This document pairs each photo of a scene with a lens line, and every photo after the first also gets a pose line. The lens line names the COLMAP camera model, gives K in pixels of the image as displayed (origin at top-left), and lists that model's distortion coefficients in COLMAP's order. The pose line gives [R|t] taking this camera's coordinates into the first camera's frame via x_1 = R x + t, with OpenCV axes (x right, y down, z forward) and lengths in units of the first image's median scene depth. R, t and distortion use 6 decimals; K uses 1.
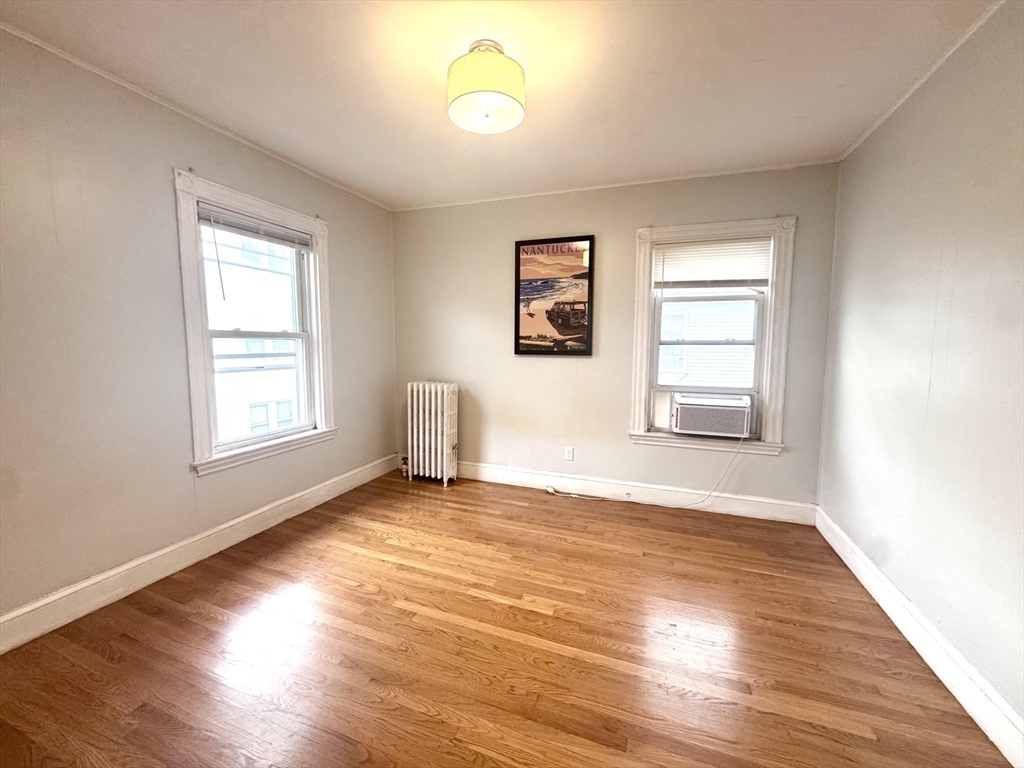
lens RADIAL K [[407.8, 0, 512.9], [0, 407.8, 381.6], [0, 0, 1]] dist [-0.003793, 0.000442]
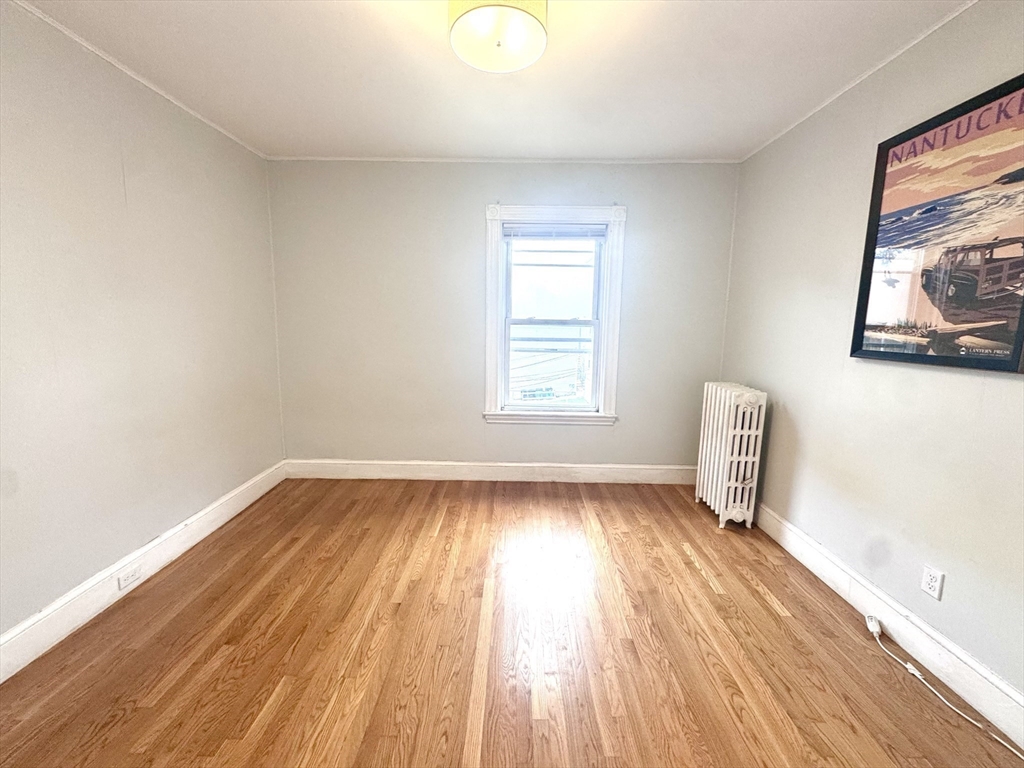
lens RADIAL K [[407.8, 0, 511.2], [0, 407.8, 381.7], [0, 0, 1]] dist [-0.003793, 0.000442]
pose [[0.334174, 0.133889, -0.932953, 0.388037], [-0.104332, 0.989030, 0.104567, -0.045395], [0.936719, 0.062393, 0.344477, 0.398919]]
